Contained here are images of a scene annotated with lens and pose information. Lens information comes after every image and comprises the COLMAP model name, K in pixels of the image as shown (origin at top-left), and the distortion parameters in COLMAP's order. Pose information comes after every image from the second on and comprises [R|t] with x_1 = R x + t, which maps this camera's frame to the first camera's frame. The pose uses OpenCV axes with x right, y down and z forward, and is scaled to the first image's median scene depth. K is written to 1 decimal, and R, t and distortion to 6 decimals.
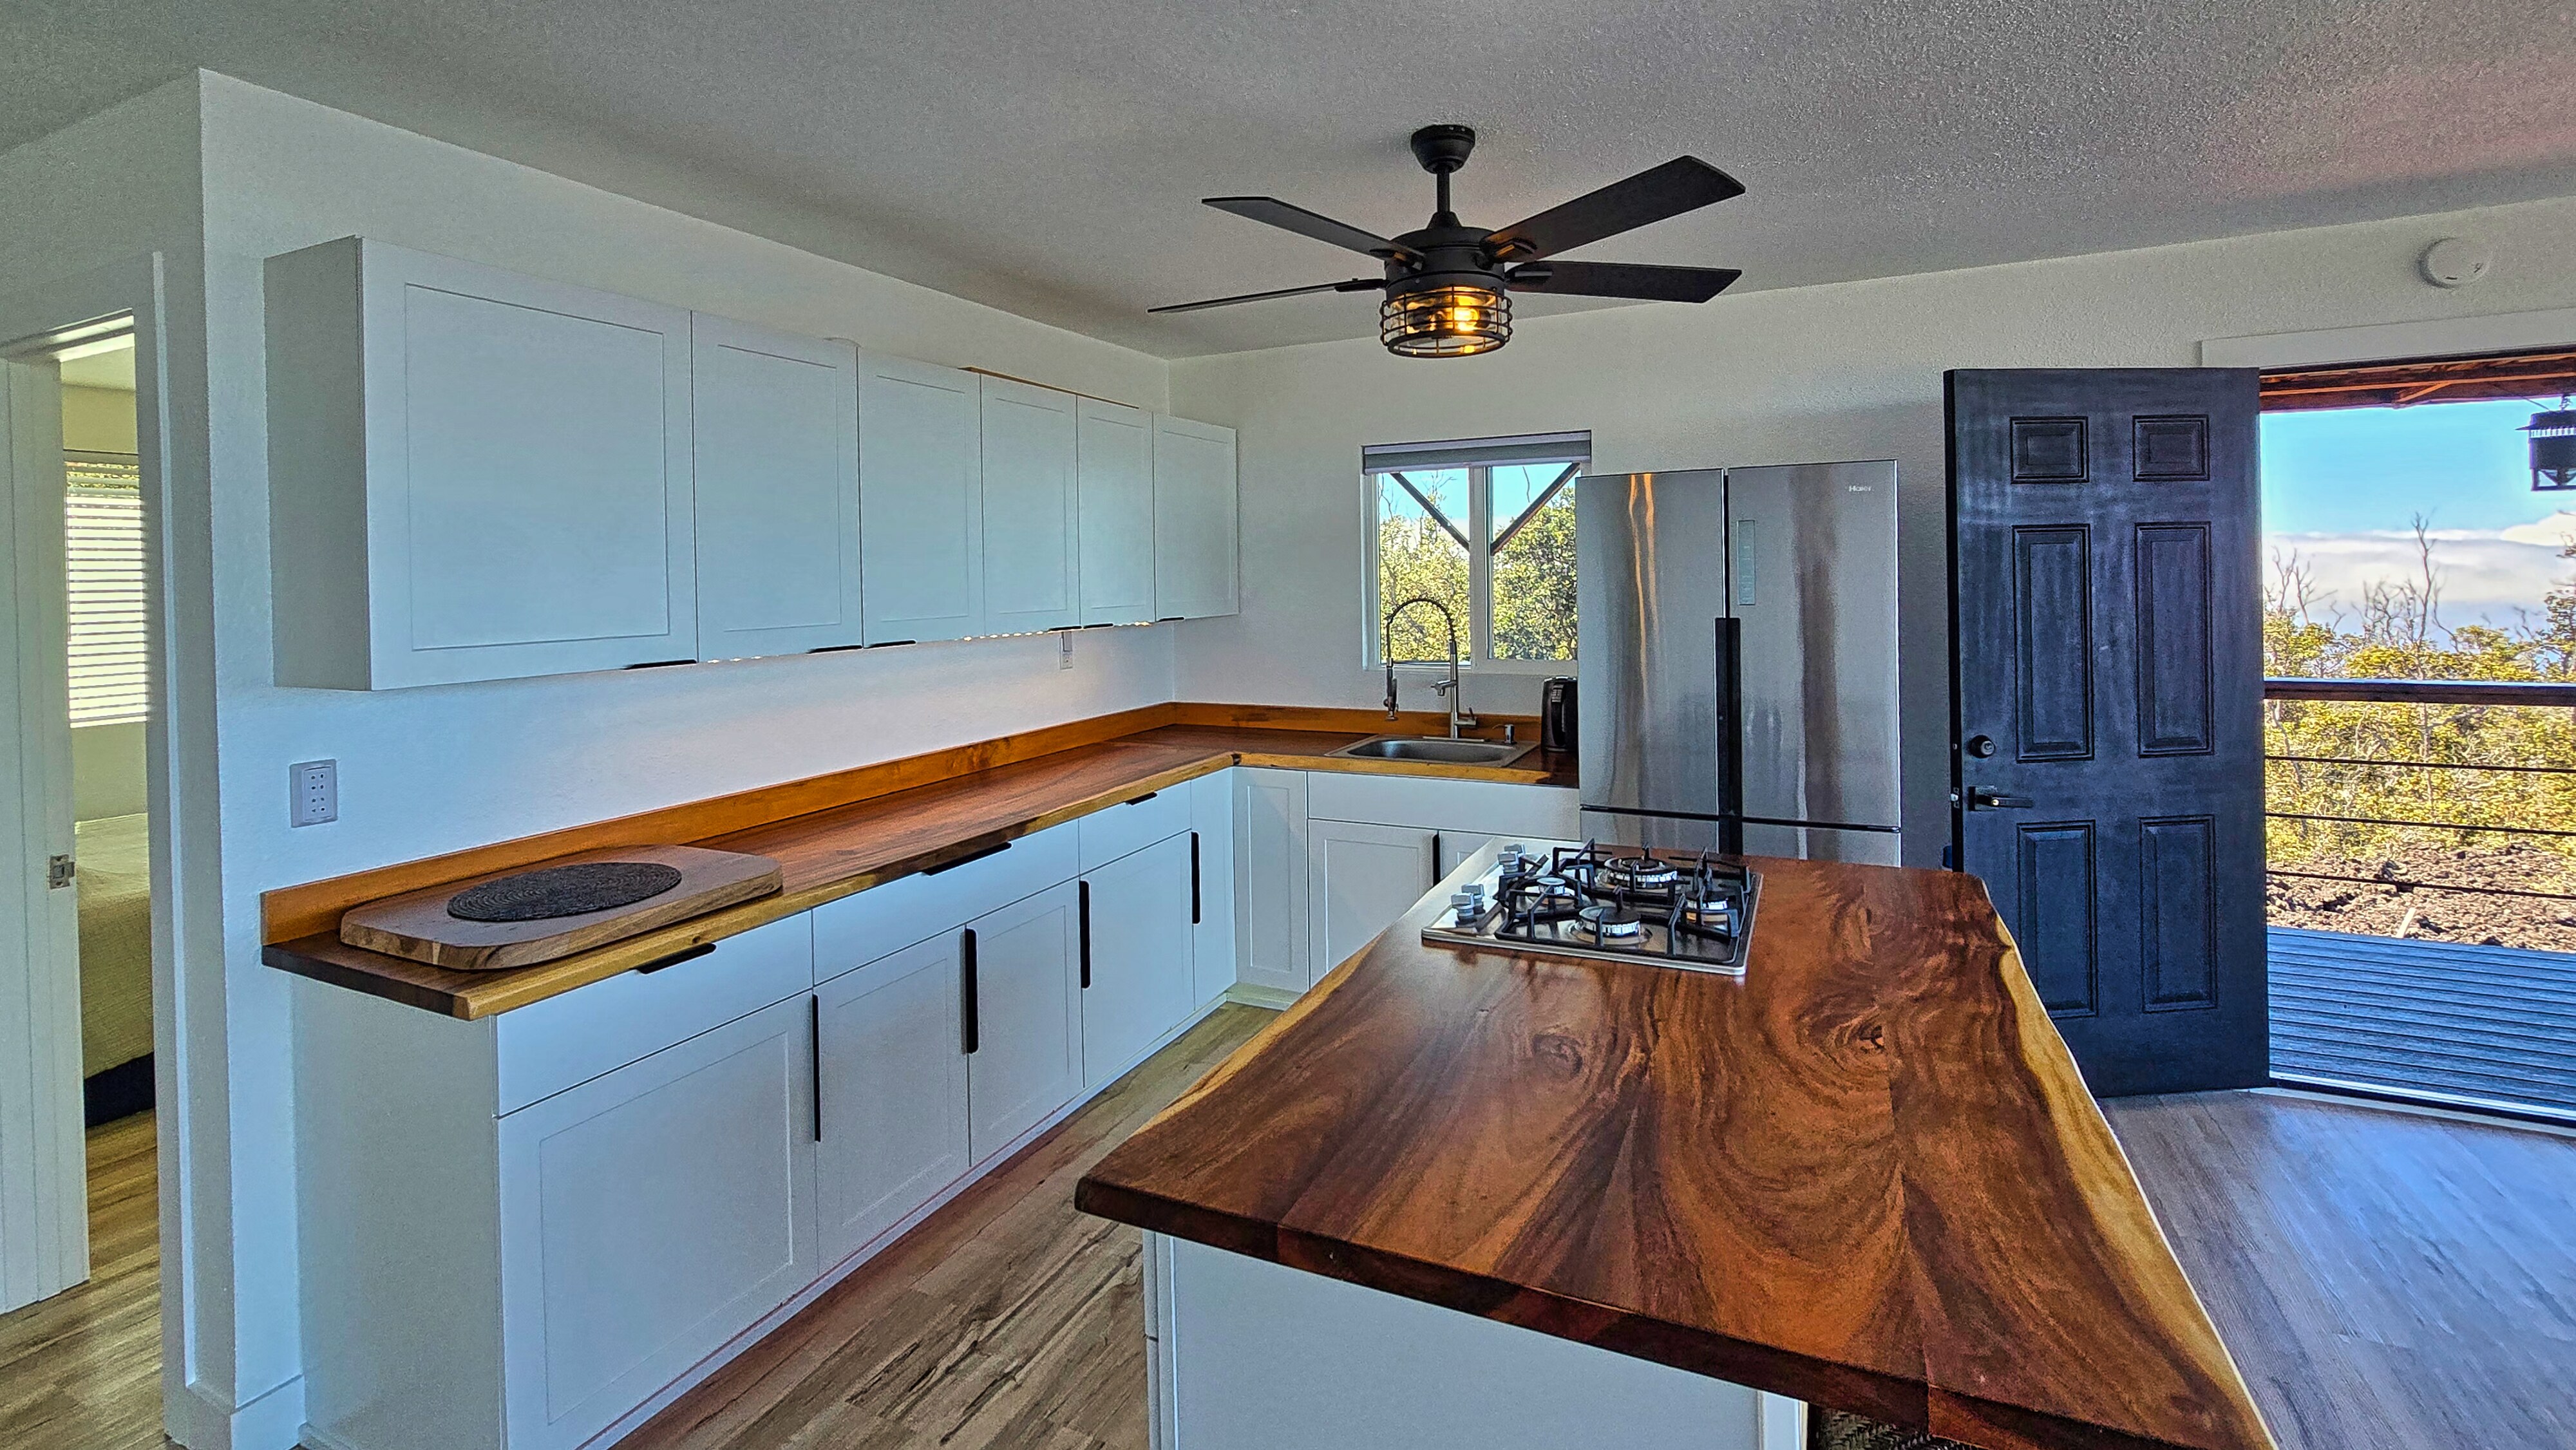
lens RADIAL K [[1116.7, 0, 1291.5], [0, 1116.7, 578.8], [0, 0, 1]] dist [0.000243, 0.000081]
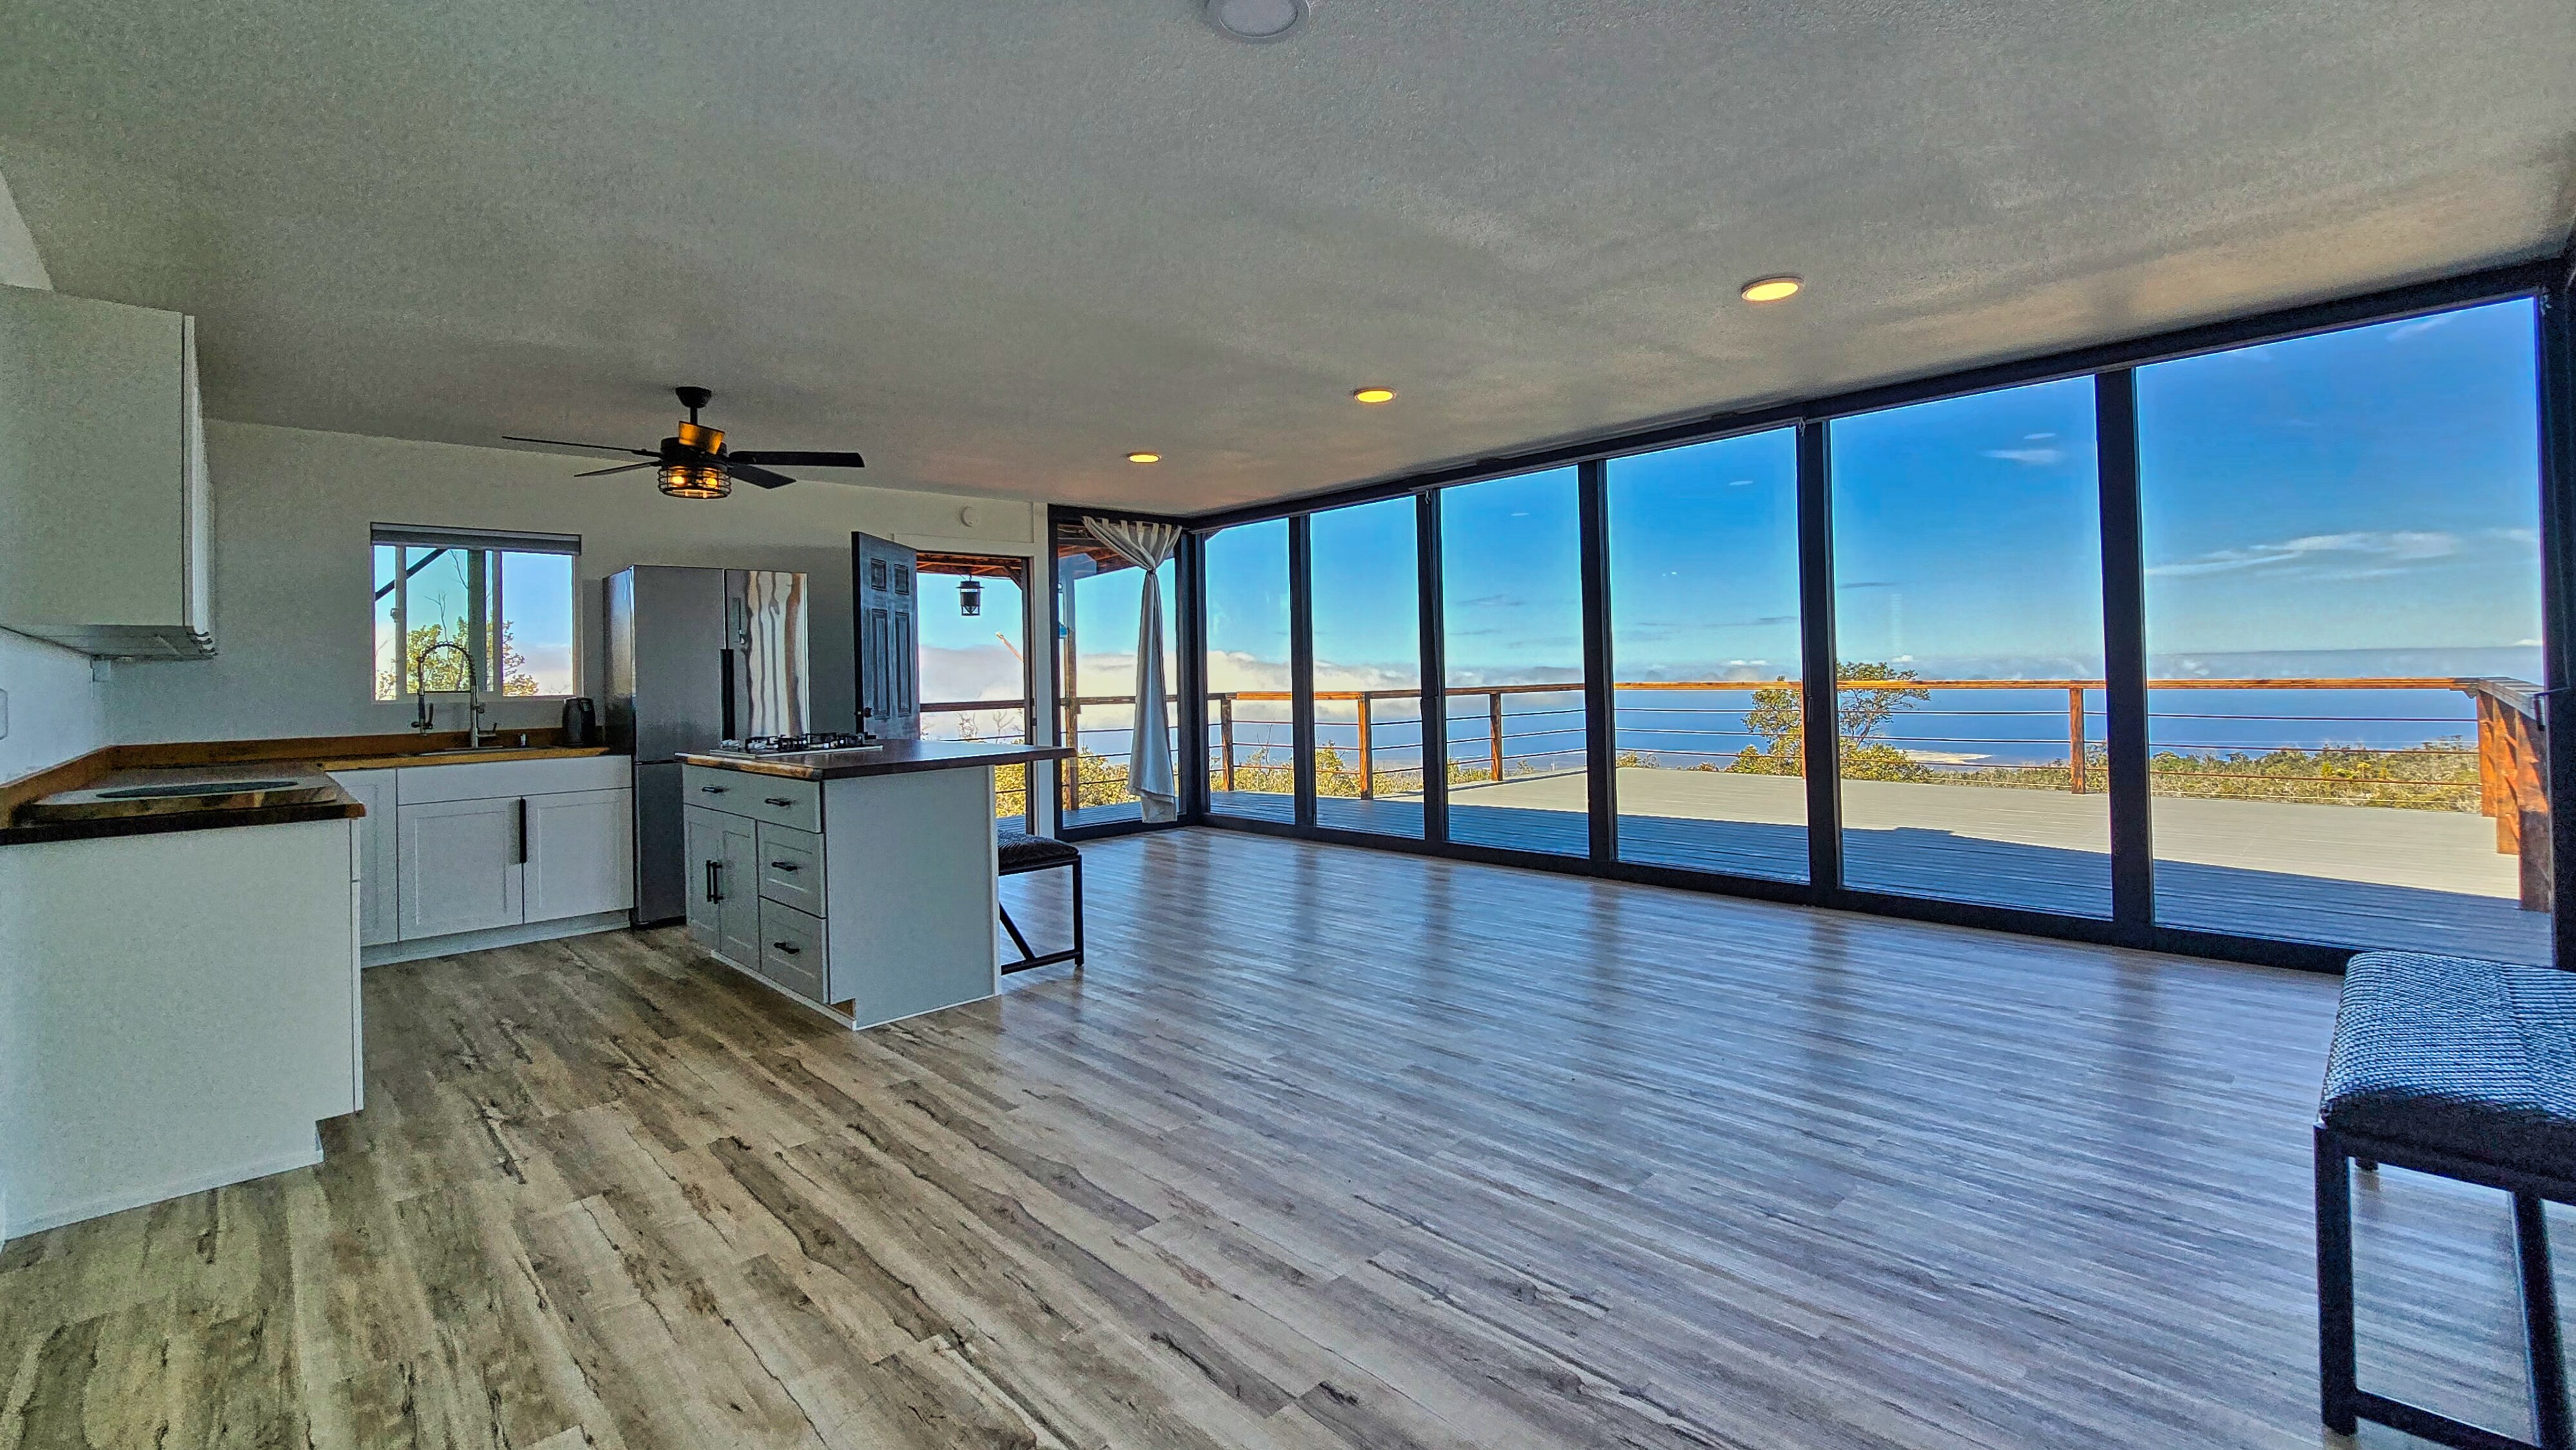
lens RADIAL K [[1088.5, 0, 1279.0], [0, 1088.5, 660.0], [0, 0, 1]] dist [0.000431, -0.000166]
pose [[0.347514, 0.022435, 0.937406, -1.014953], [0.022778, 0.999217, -0.032358, 0.135517], [-0.937398, 0.032597, 0.346730, -0.499727]]
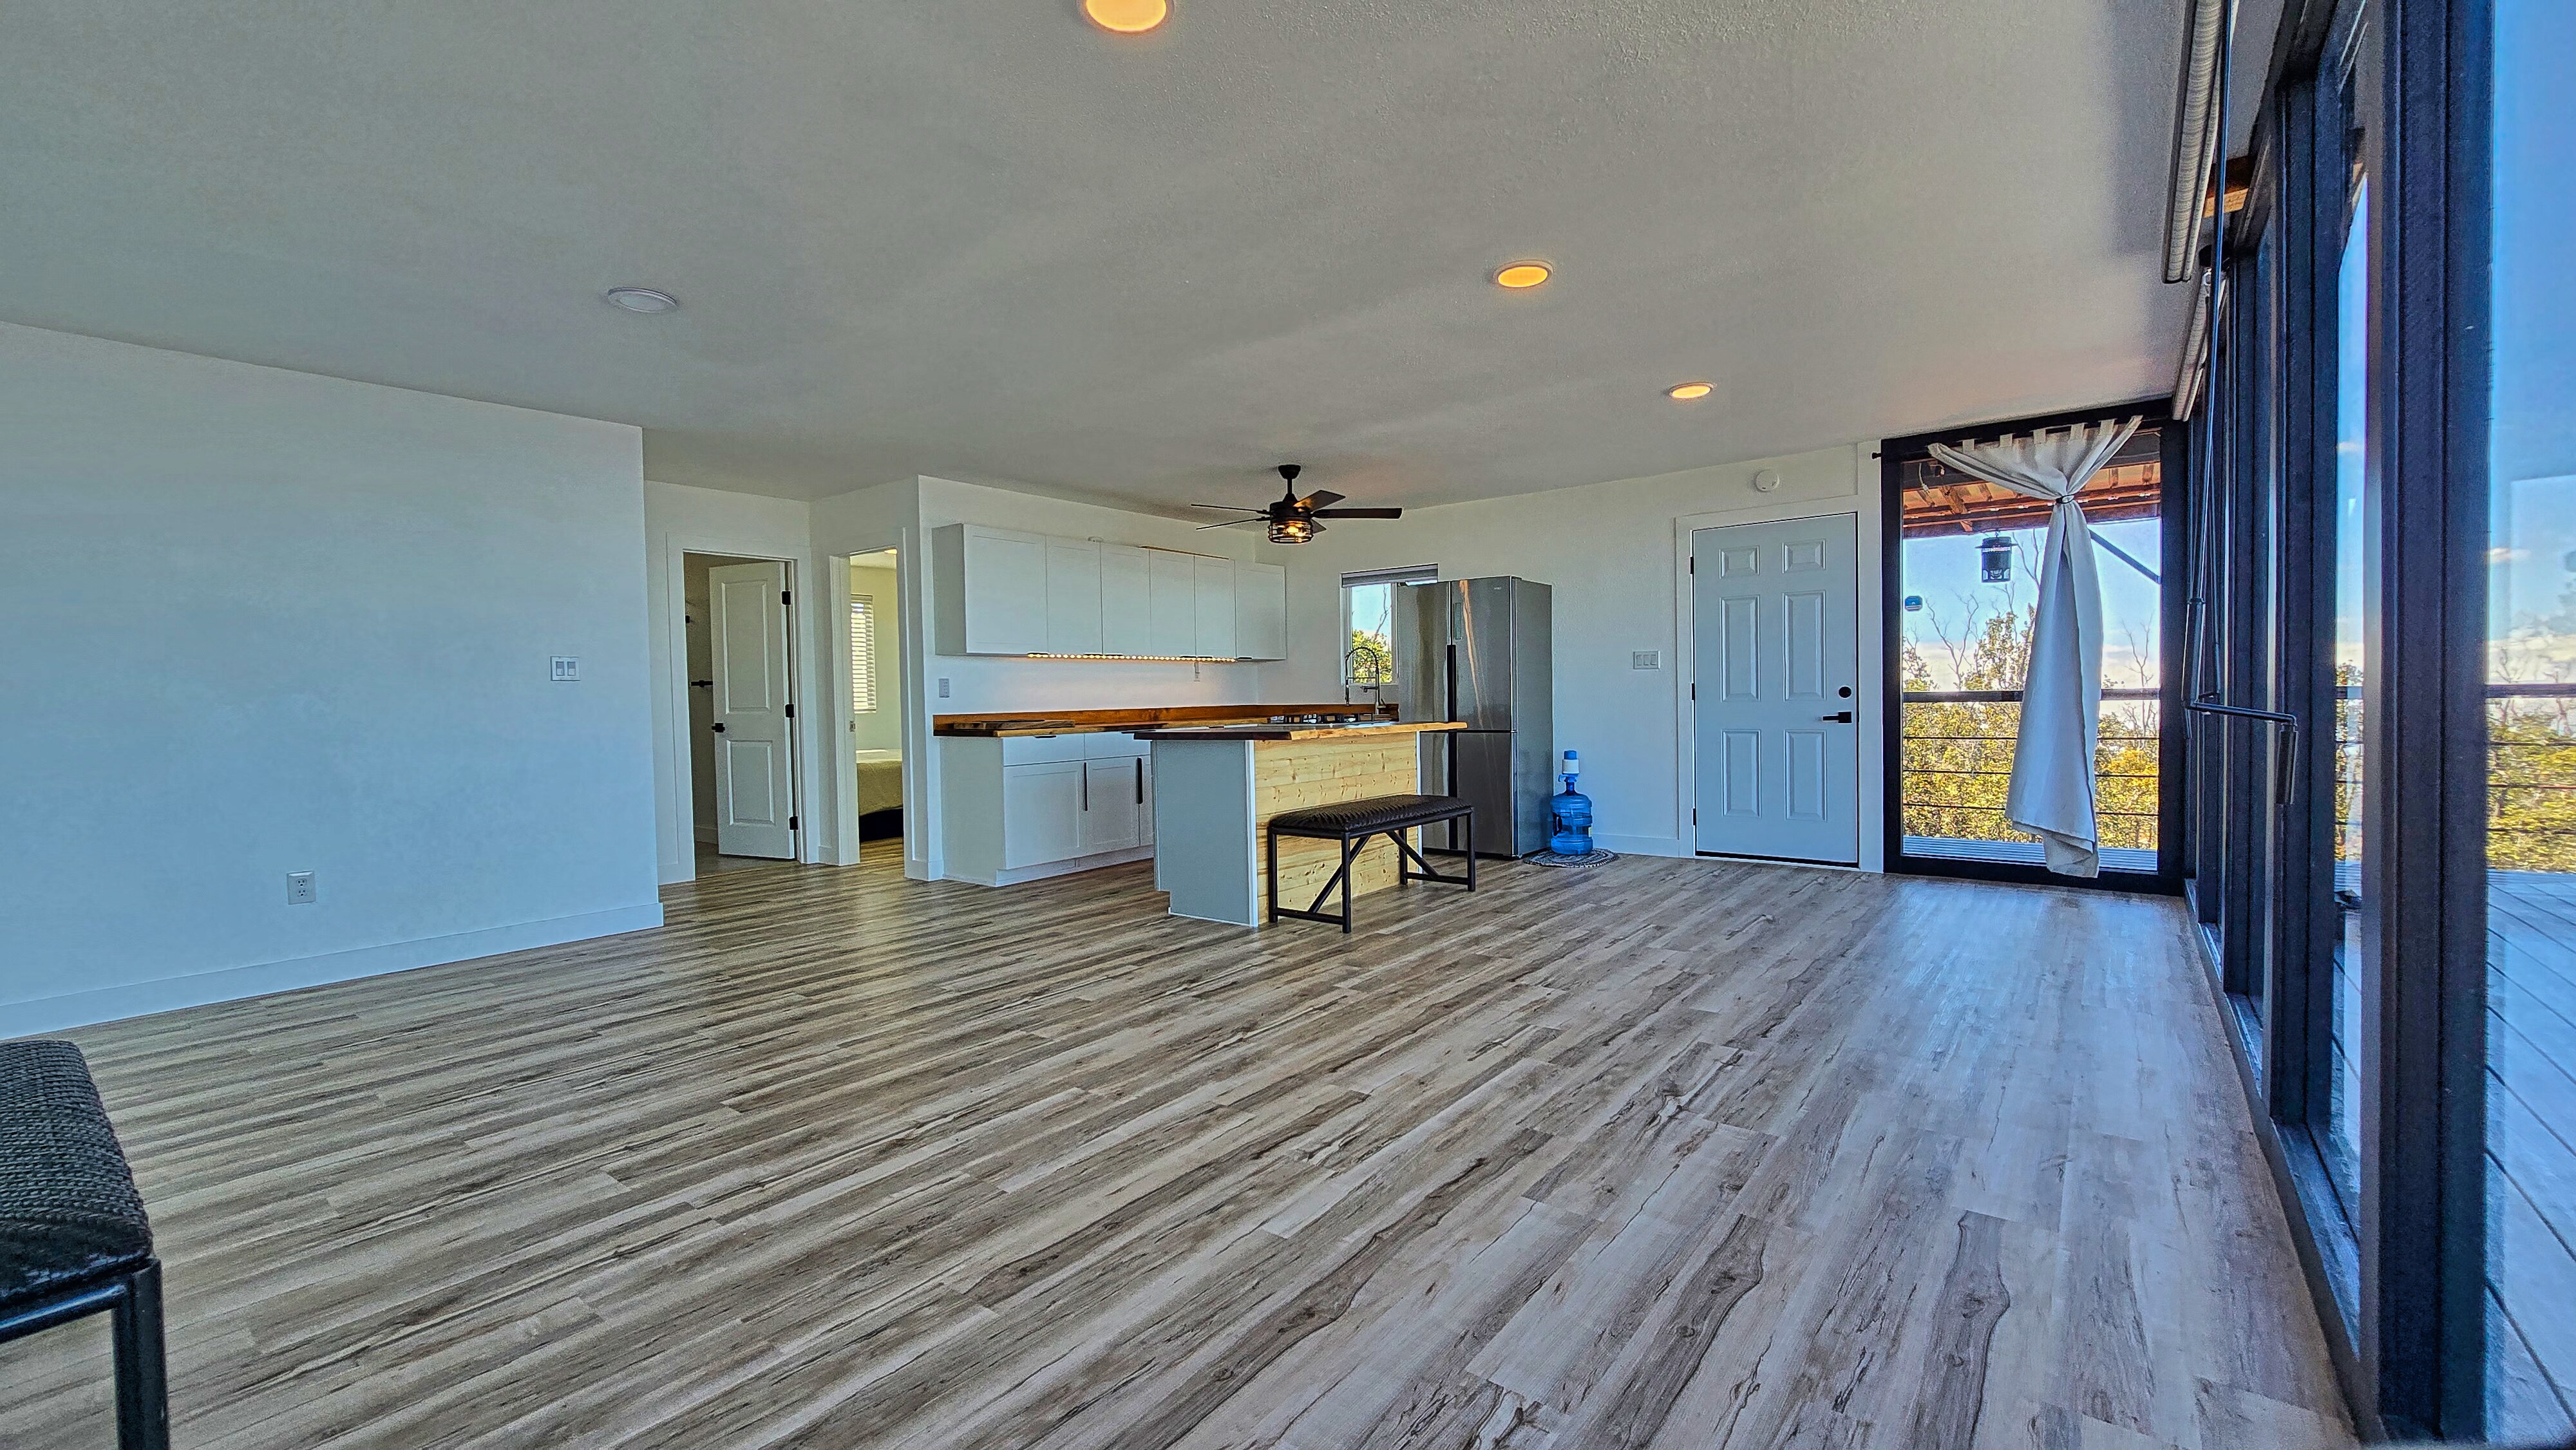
lens RADIAL K [[1053.8, 0, 1288.0], [0, 1053.8, 725.0], [0, 0, 1]] dist [-0.001401, -0.000021]
pose [[0.978435, 0.005632, -0.206478, 0.522890], [0.000029, 0.999624, 0.027405, 0.144995], [0.206555, -0.026820, 0.978067, -1.255179]]
